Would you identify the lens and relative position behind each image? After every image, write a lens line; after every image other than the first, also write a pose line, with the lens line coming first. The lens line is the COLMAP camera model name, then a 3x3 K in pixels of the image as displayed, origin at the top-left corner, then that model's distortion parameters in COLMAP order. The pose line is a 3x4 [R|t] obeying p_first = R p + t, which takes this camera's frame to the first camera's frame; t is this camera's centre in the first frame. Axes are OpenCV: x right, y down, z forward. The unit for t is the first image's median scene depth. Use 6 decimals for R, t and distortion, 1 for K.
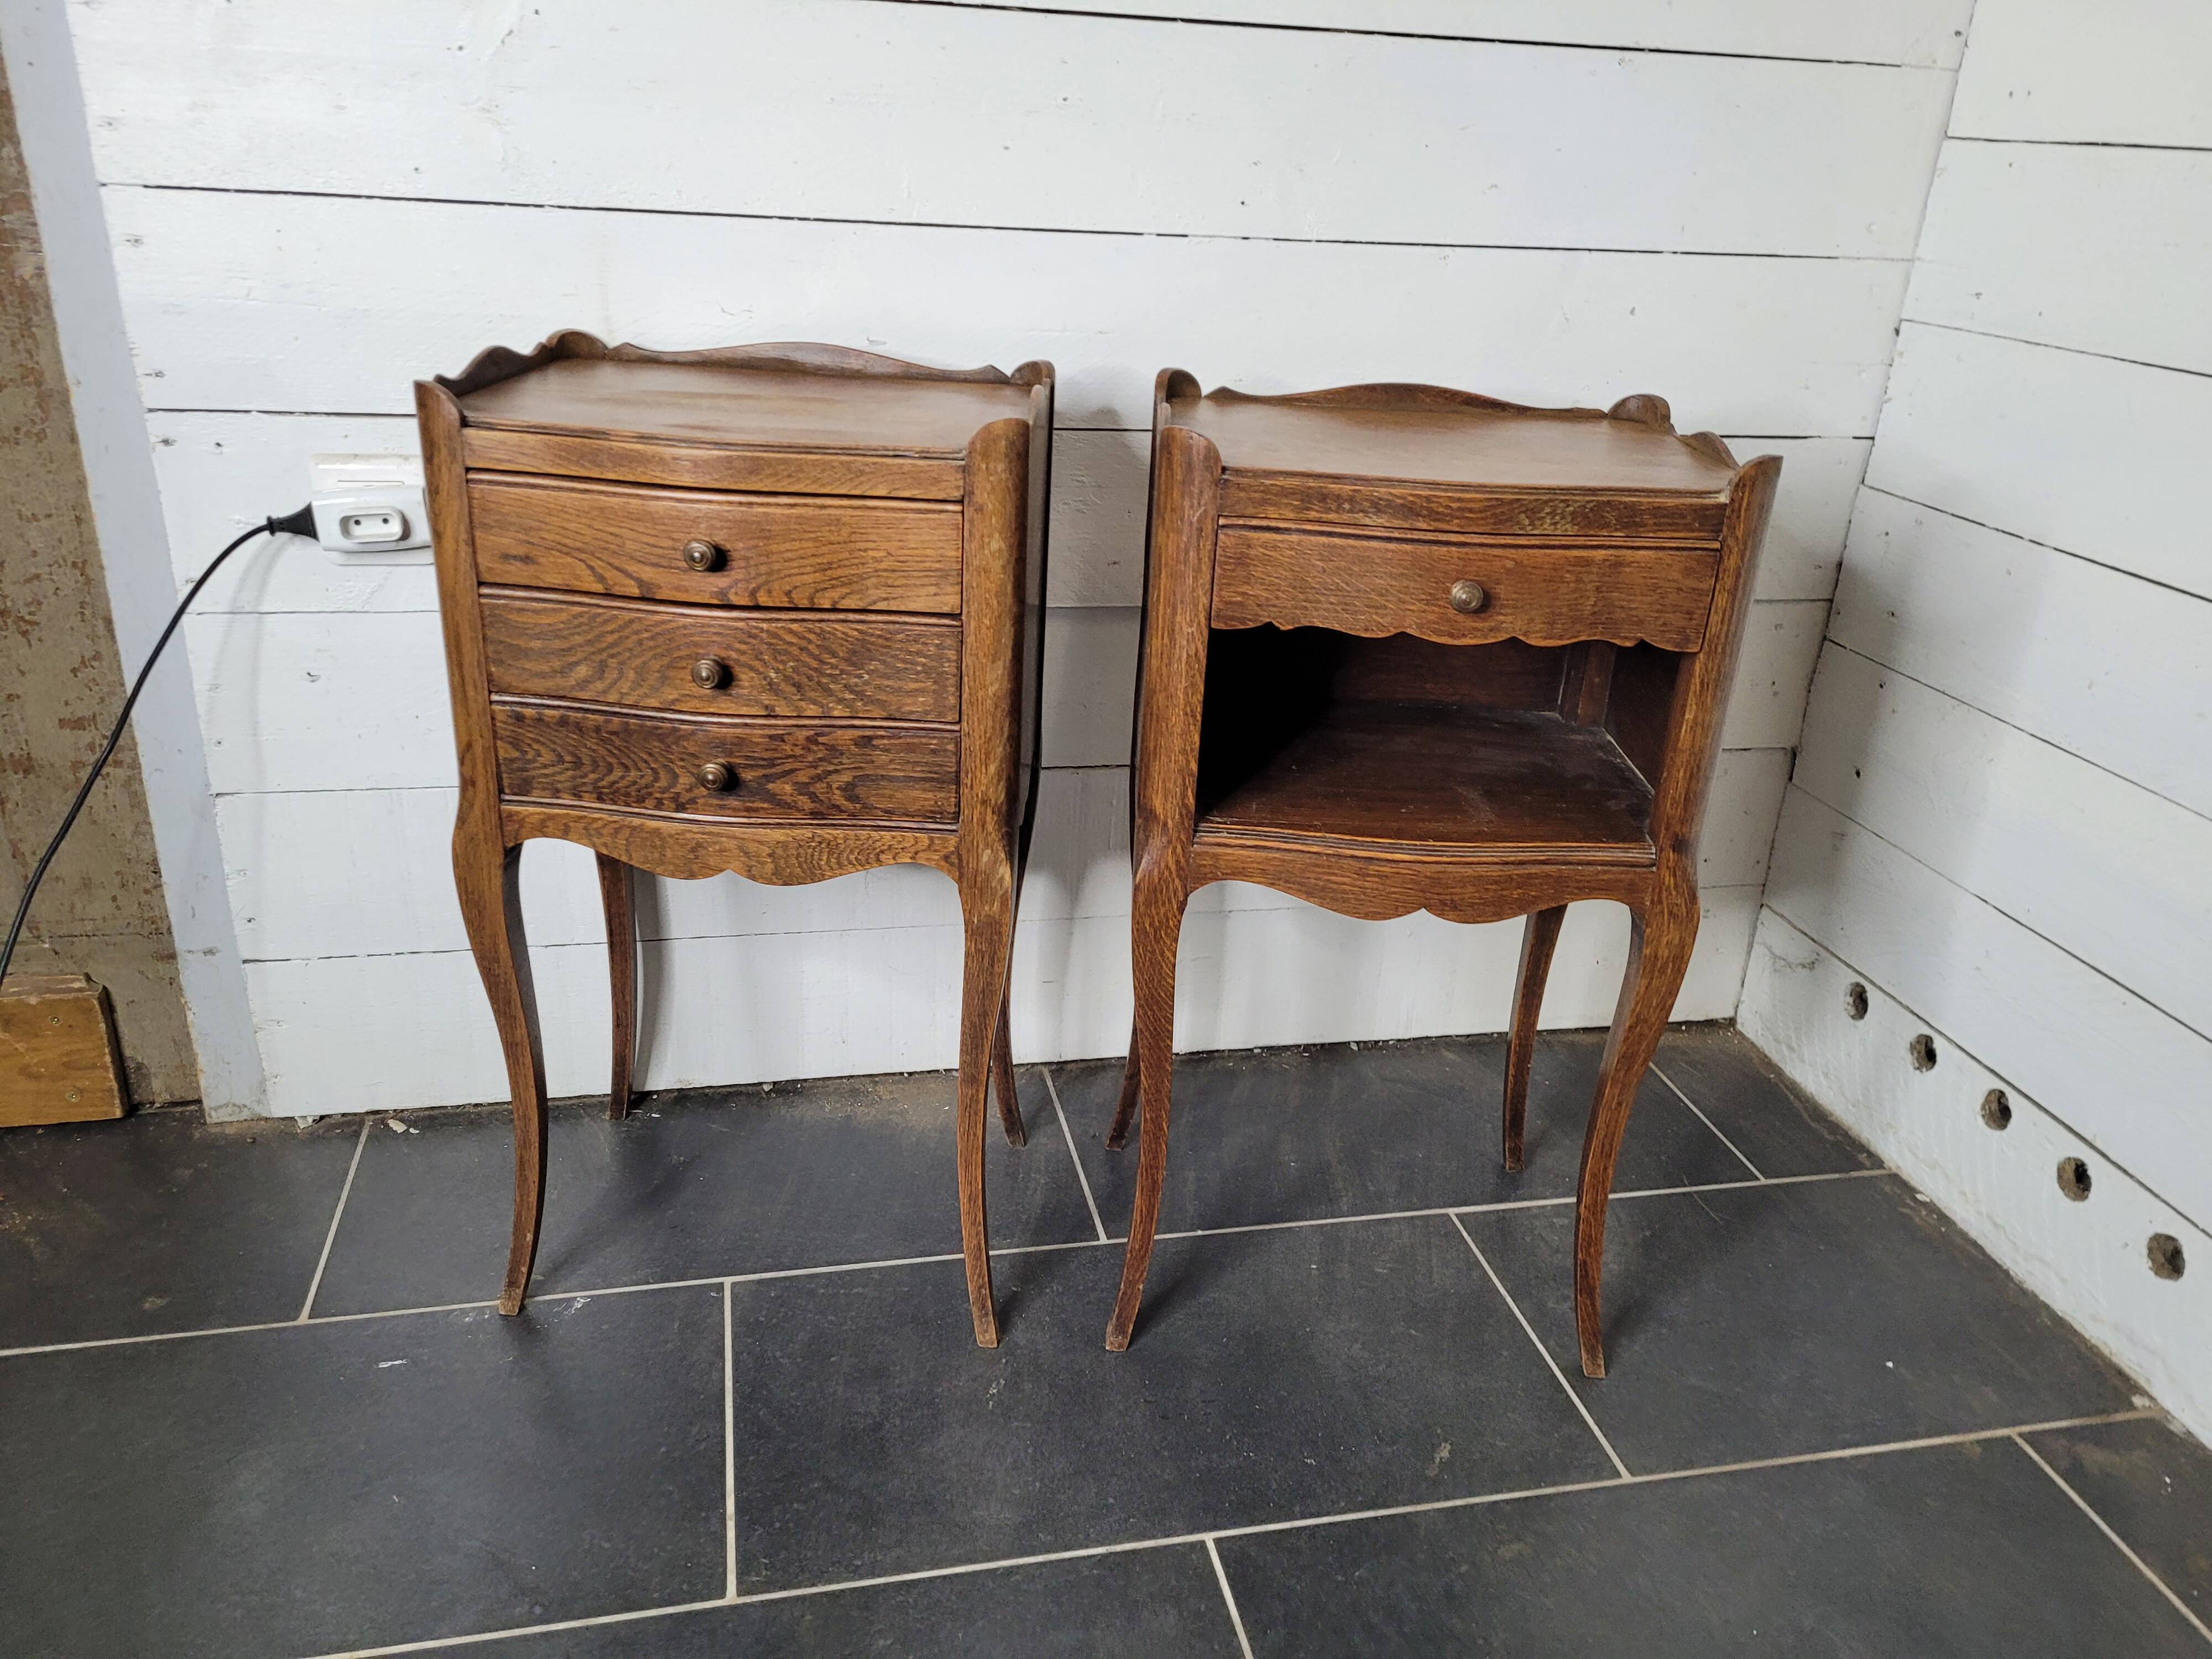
lens RADIAL K [[1657.2, 0, 1092.2], [0, 1657.2, 816.9], [0, 0, 1]] dist [0.061384, -0.057721]
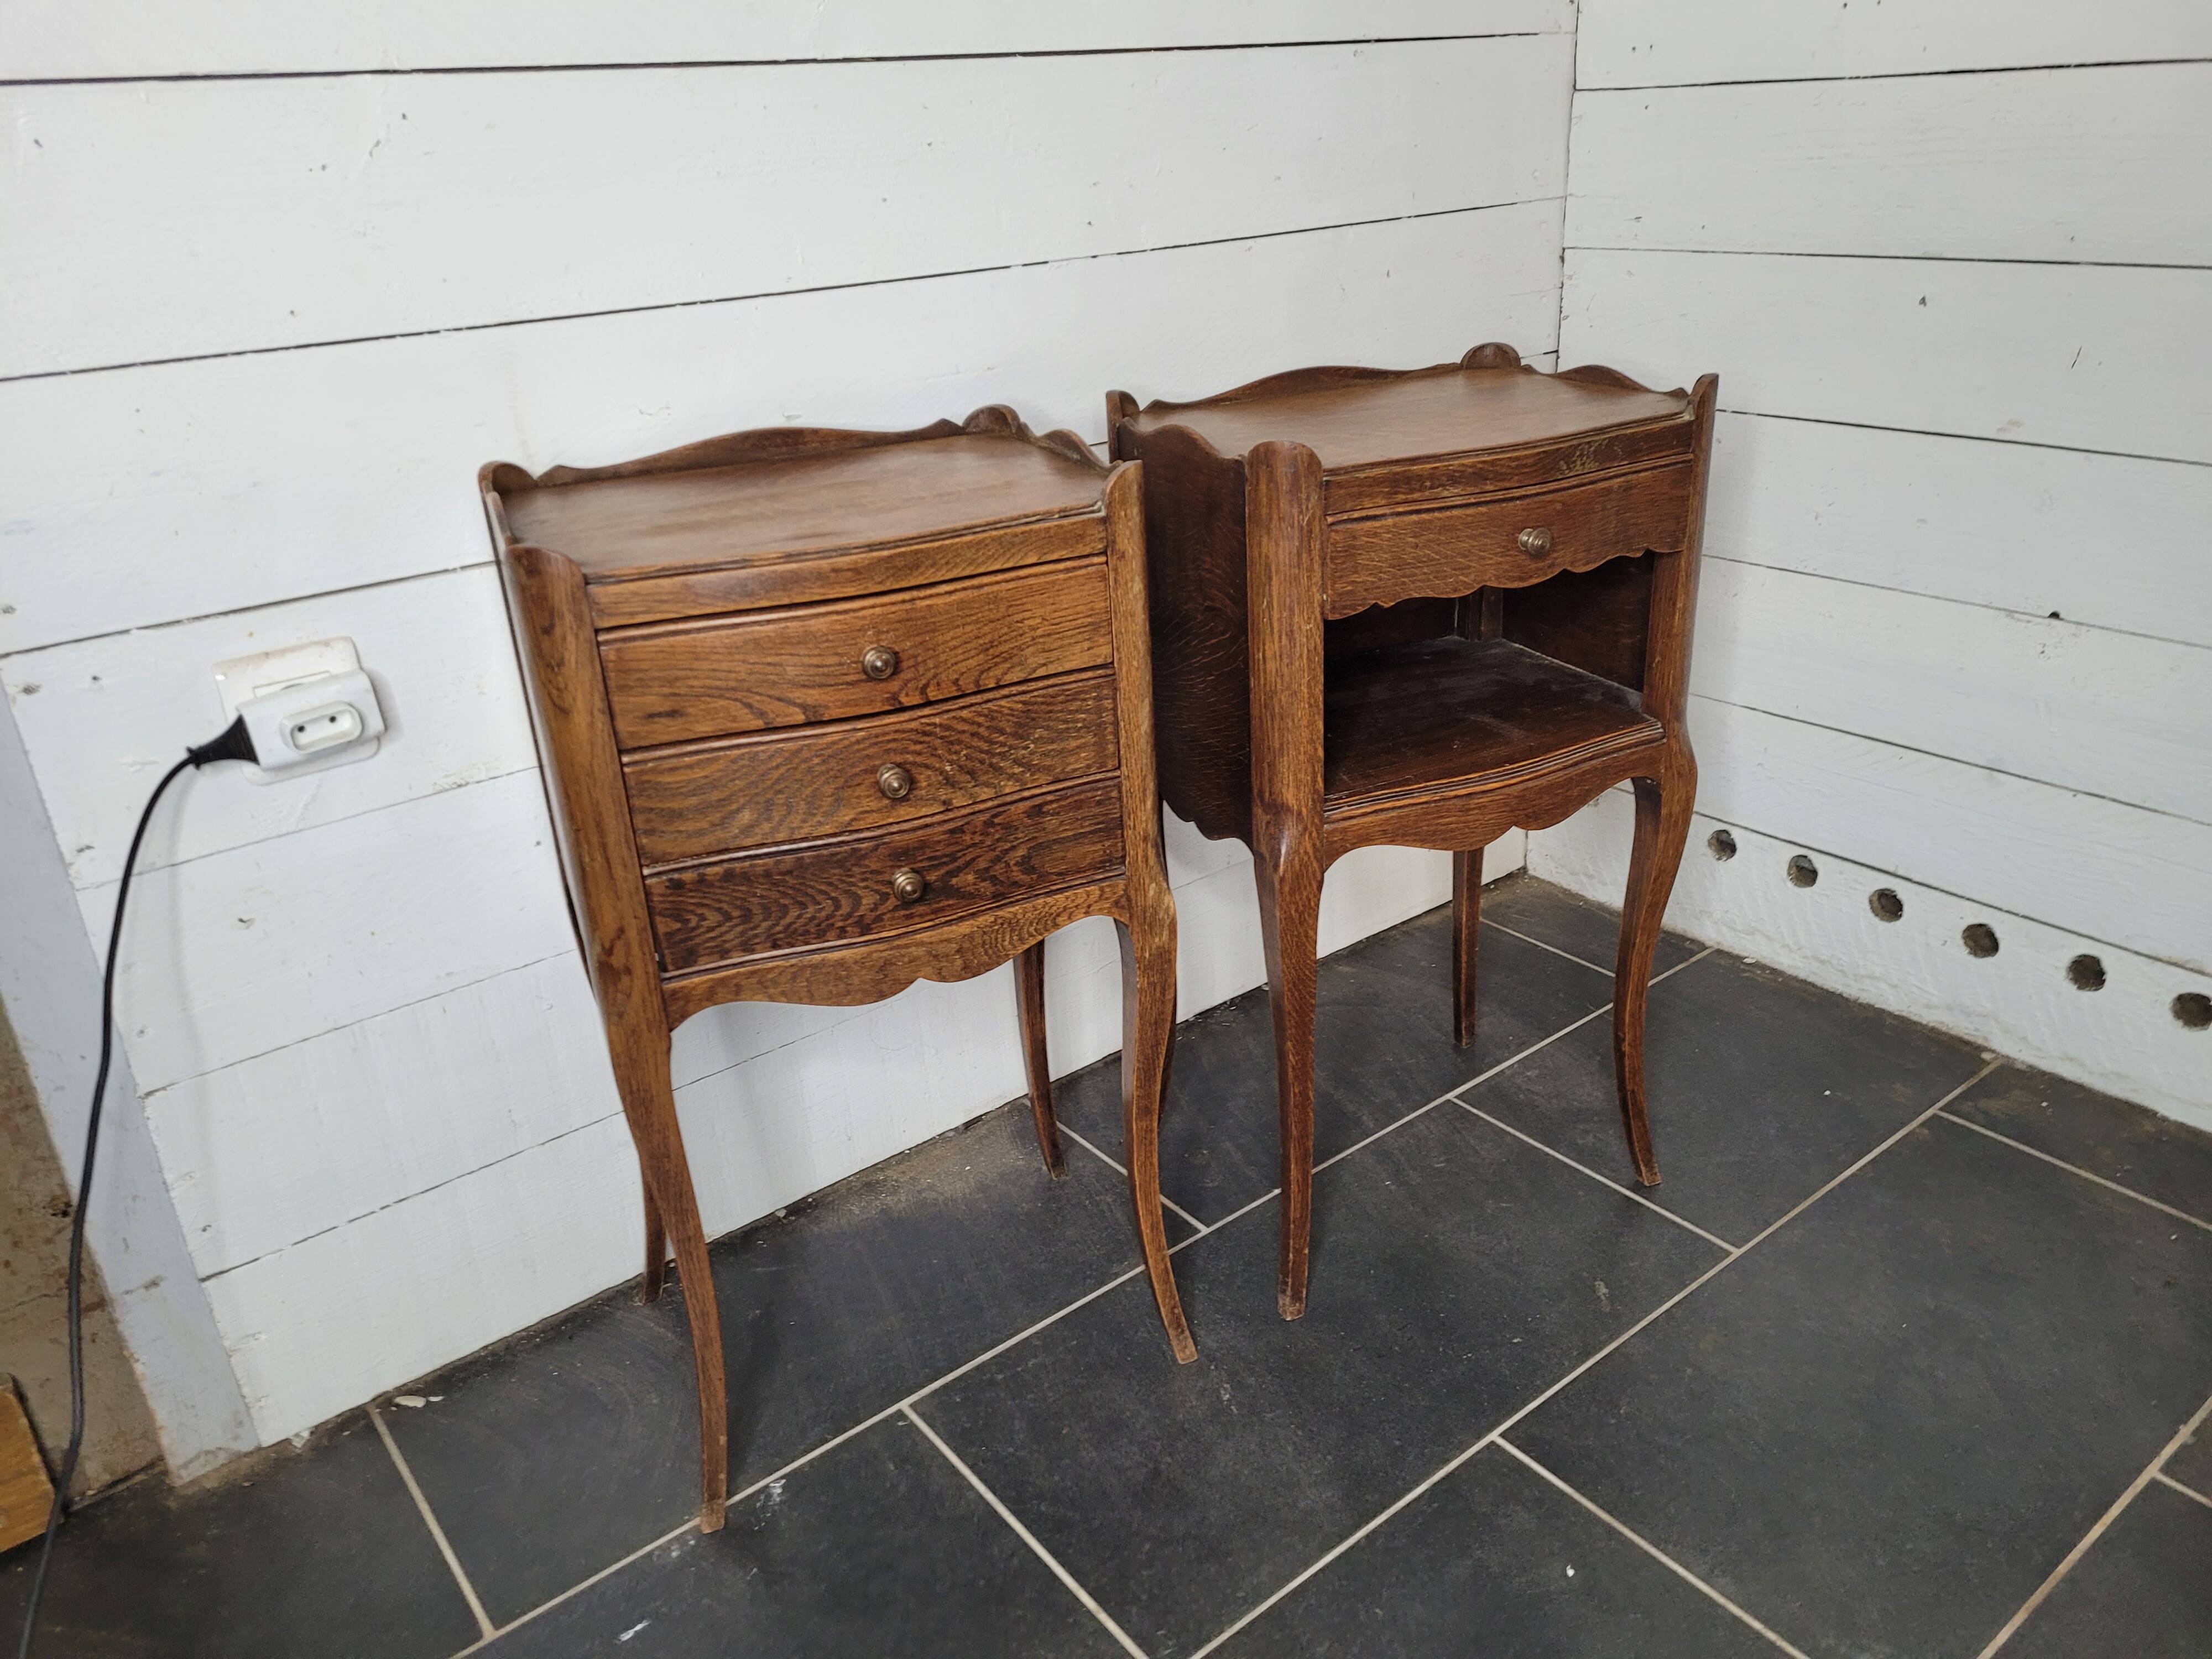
lens RADIAL K [[1657.2, 0, 1116.3], [0, 1657.2, 810.5], [0, 0, 1]] dist [0.061384, -0.057721]
pose [[0.892924, -0.261357, 0.366578, -0.402117], [0.259128, 0.964204, 0.056251, -0.078217], [-0.368157, 0.044763, 0.928685, 0.057958]]
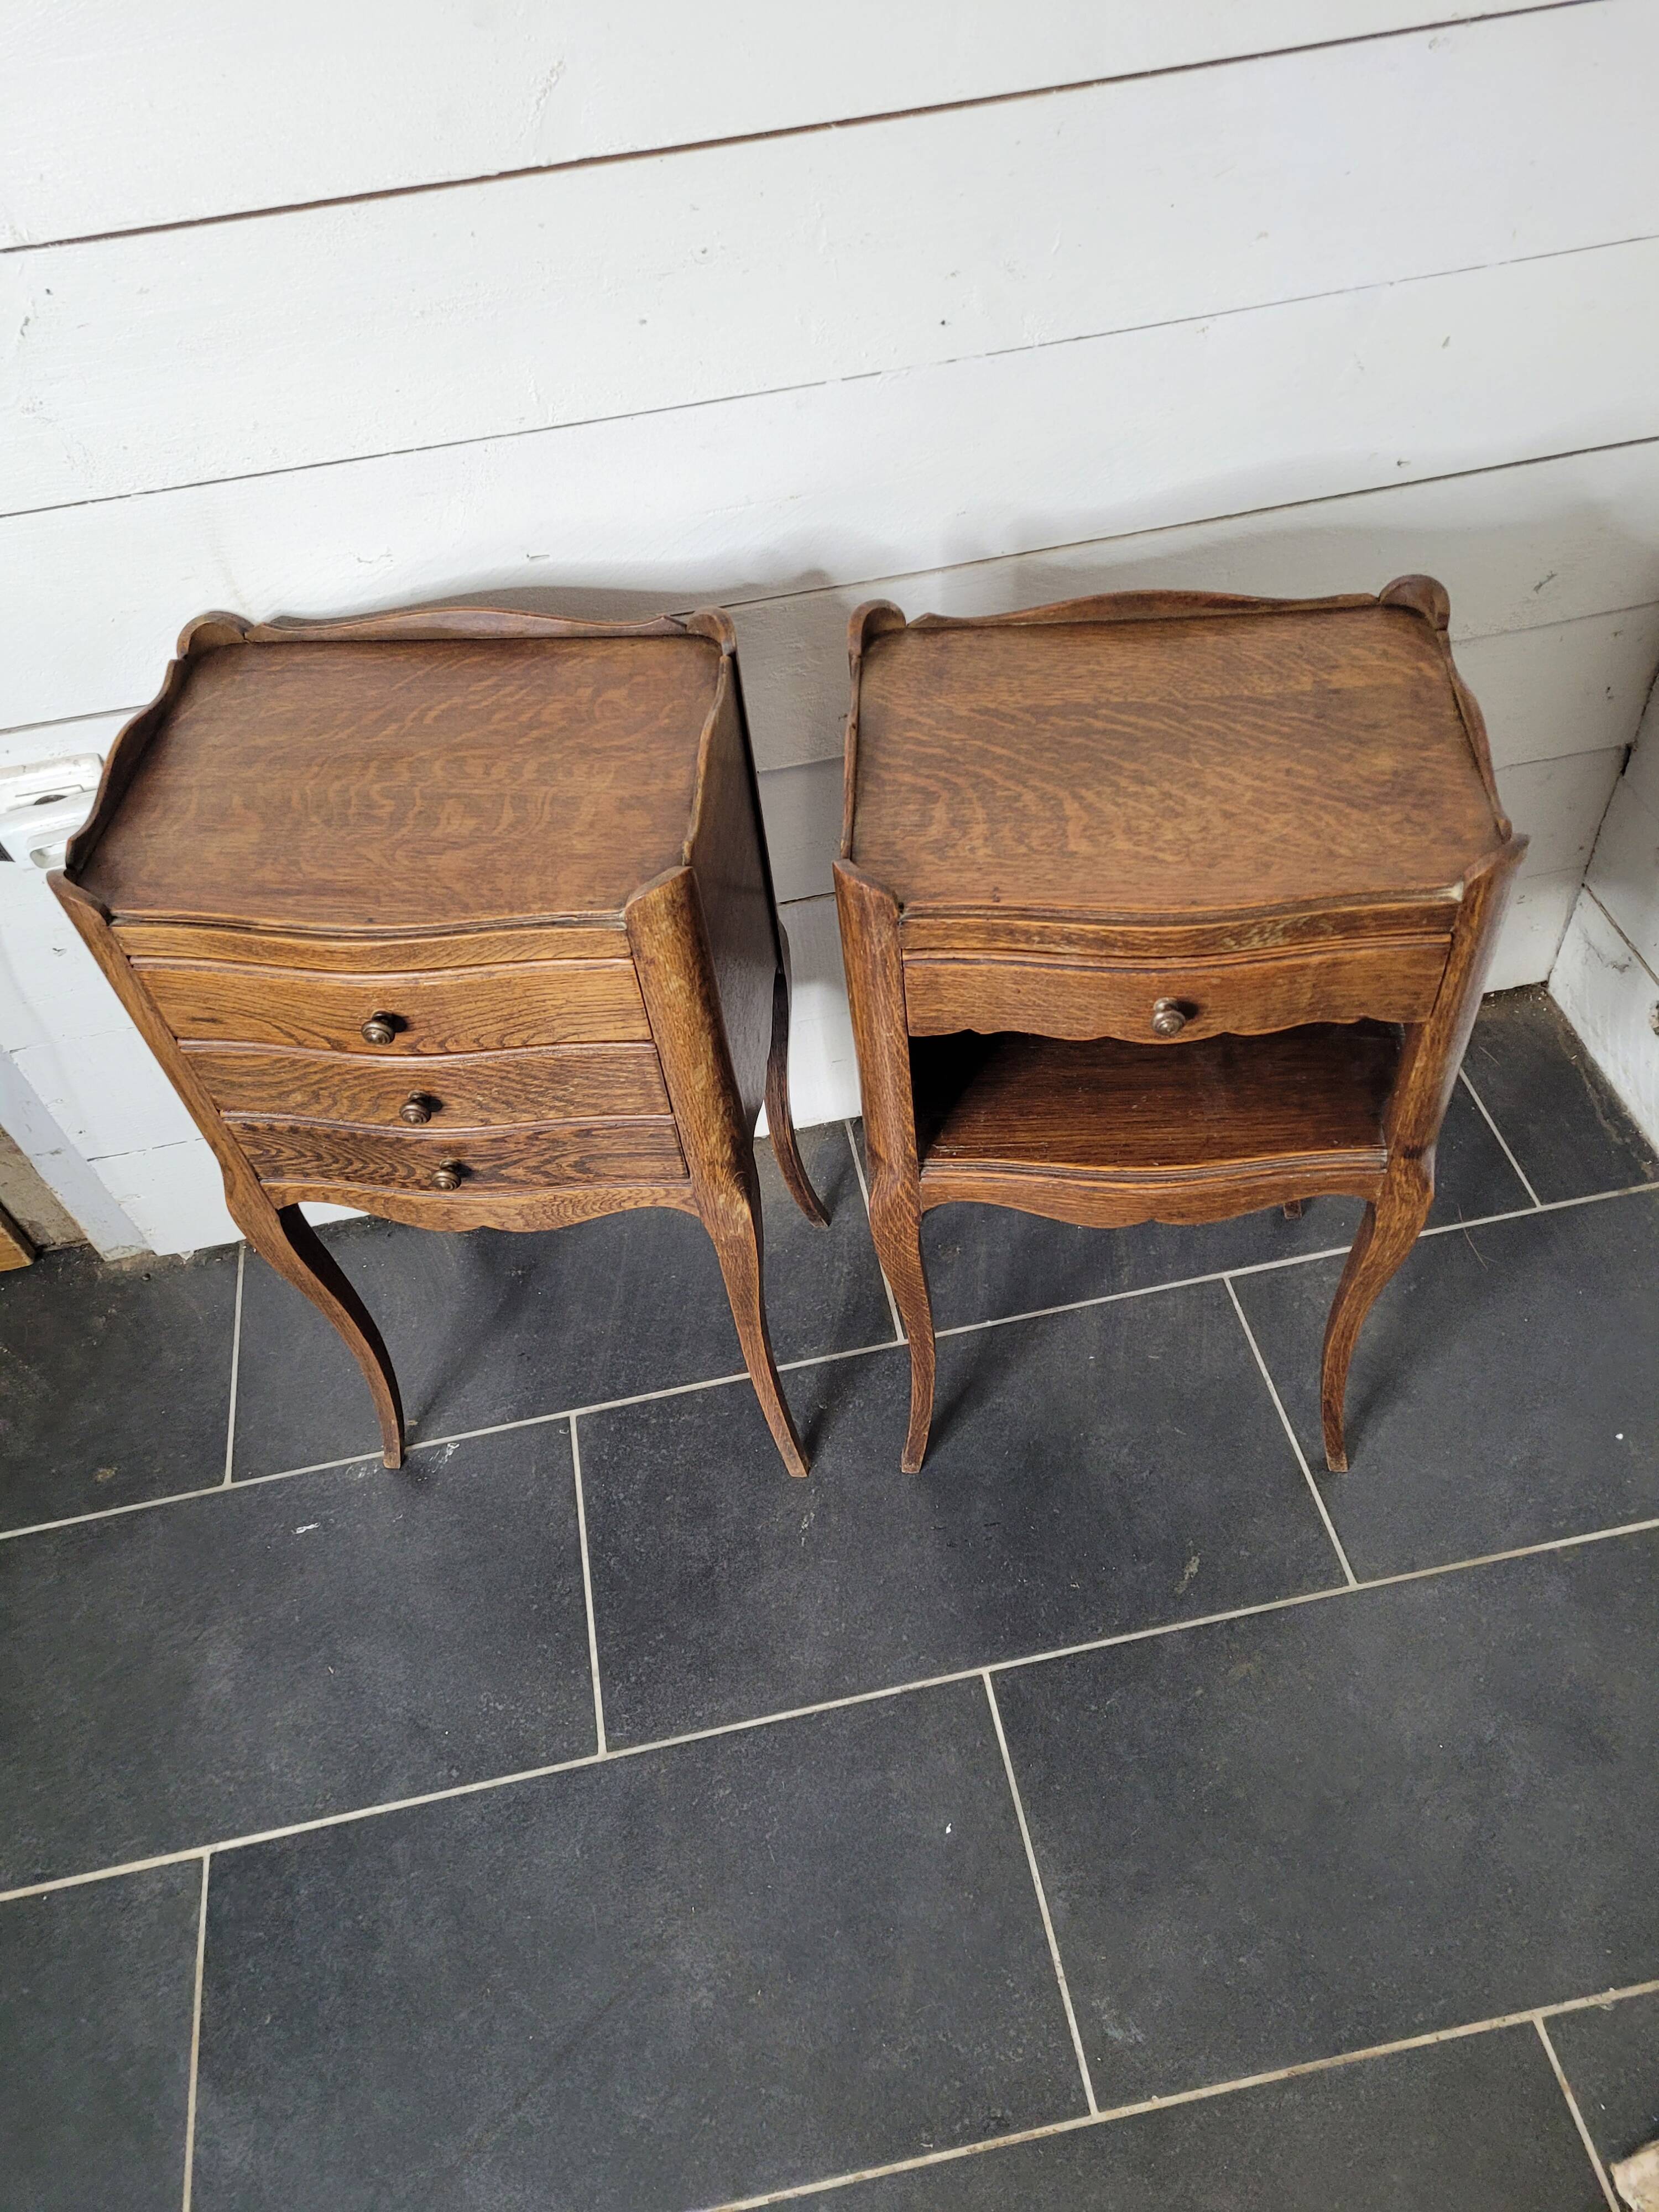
lens RADIAL K [[1657.2, 0, 856.2], [0, 1657.2, 1095.6], [0, 0, 1]] dist [0.061384, -0.057721]
pose [[0.991956, -0.066142, -0.107926, 0.122096], [0.108134, 0.886007, 0.450886, -0.444778], [0.065801, -0.458930, 0.886032, 0.109415]]
